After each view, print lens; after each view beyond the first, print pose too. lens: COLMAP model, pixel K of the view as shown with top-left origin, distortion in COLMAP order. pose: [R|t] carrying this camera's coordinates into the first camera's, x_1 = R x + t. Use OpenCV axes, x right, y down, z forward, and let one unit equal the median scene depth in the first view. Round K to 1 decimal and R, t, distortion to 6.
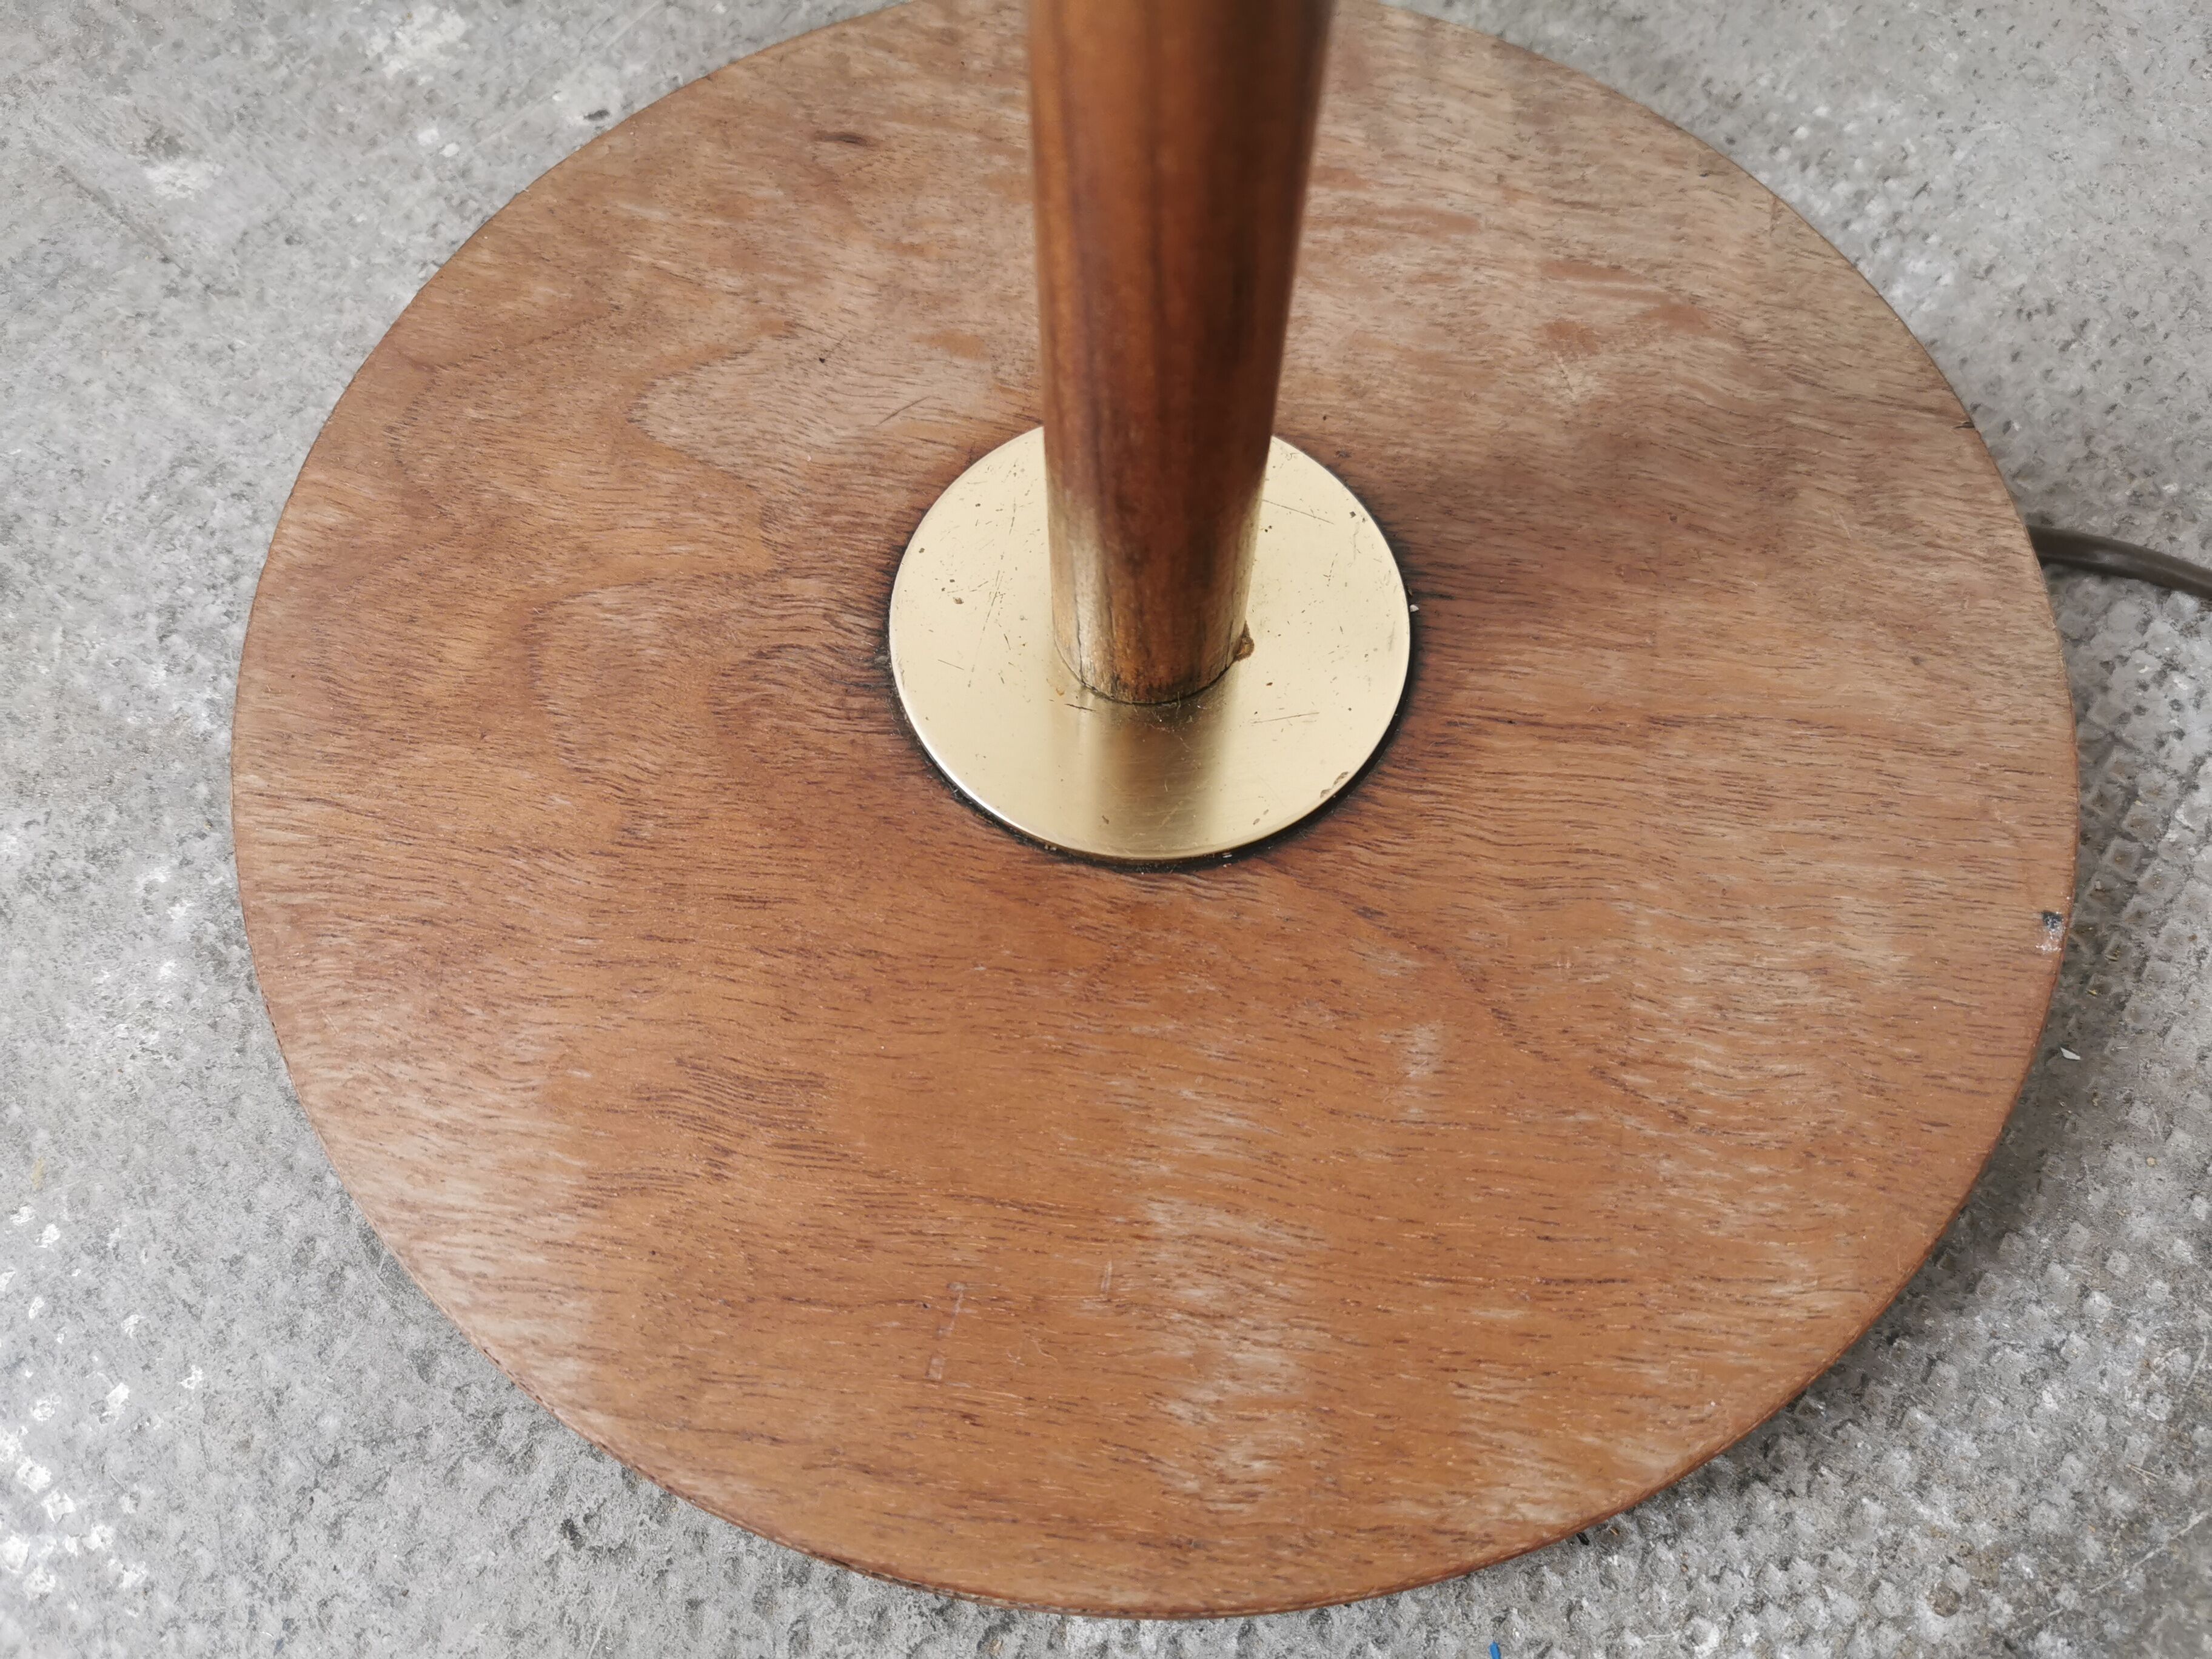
lens RADIAL K [[1692.8, 0, 1101.4], [0, 1692.8, 851.6], [0, 0, 1]] dist [0.065362, -0.098650]
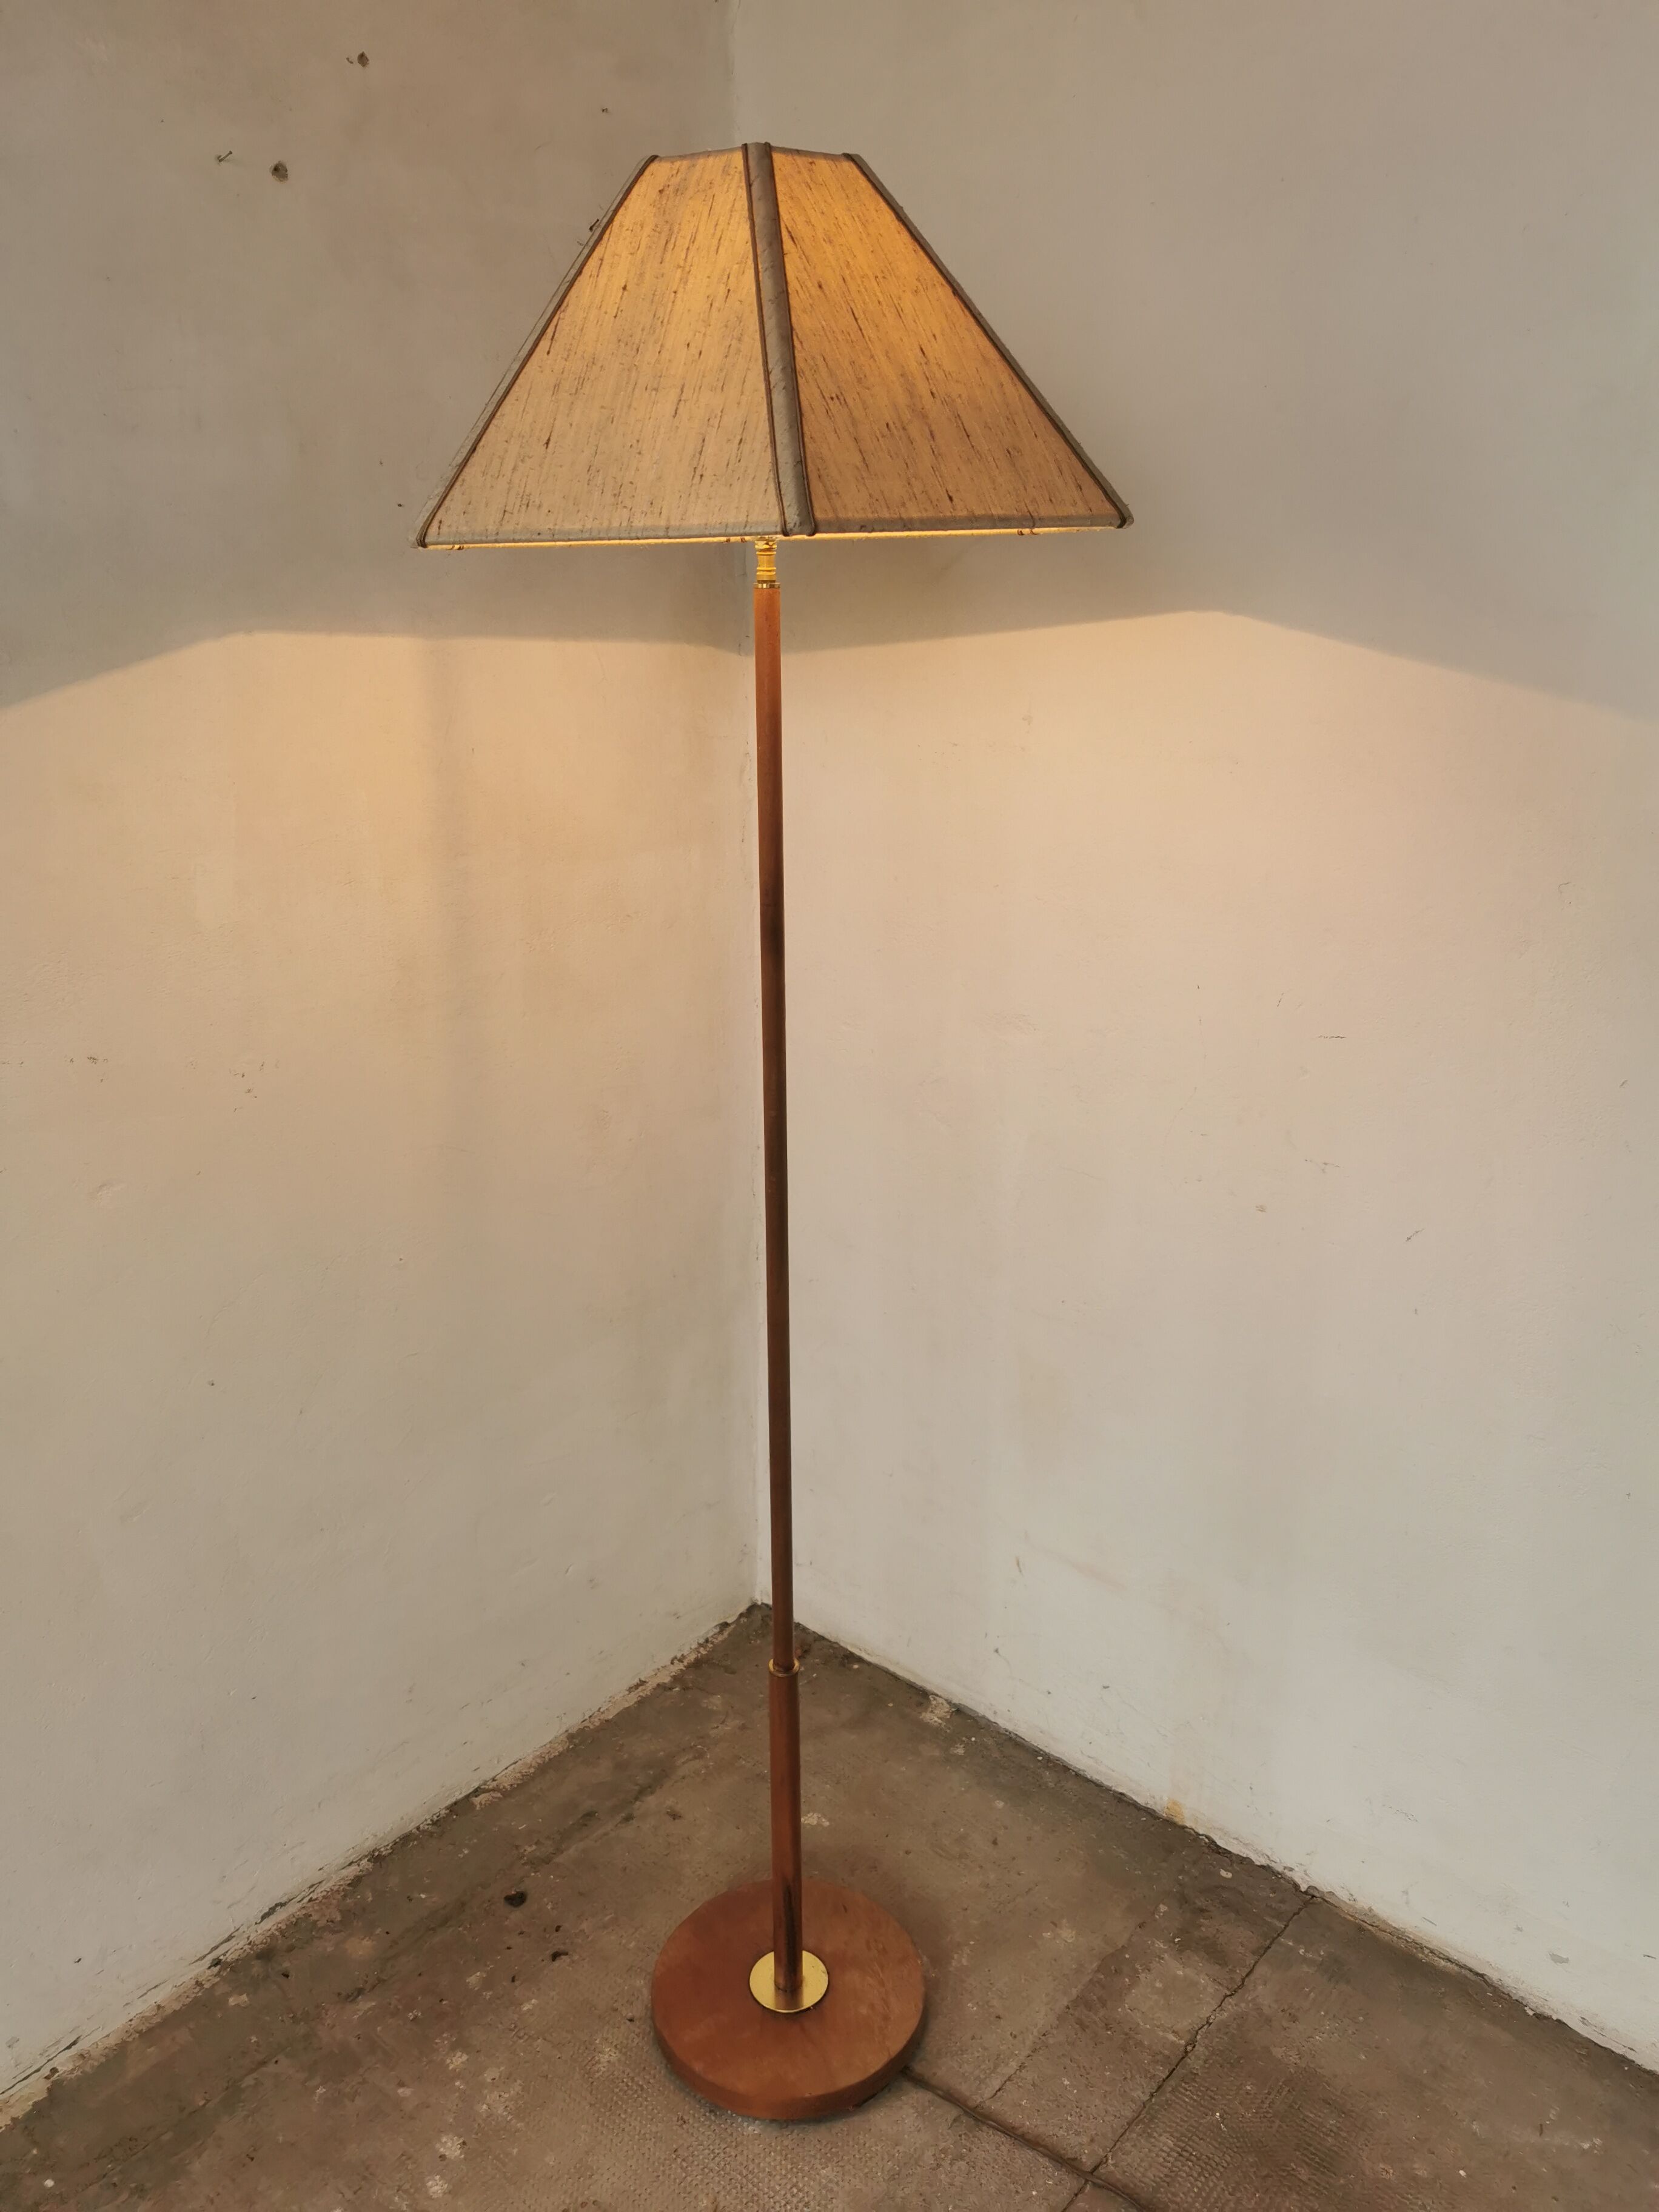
lens RADIAL K [[1692.8, 0, 832.3], [0, 1692.8, 1108.2], [0, 0, 1]] dist [0.065362, -0.098650]
pose [[0.999913, 0.006629, -0.011399, 0.925033], [-0.012981, 0.646761, -0.762582, 1.942384], [0.002318, 0.762664, 0.646791, -5.585409]]
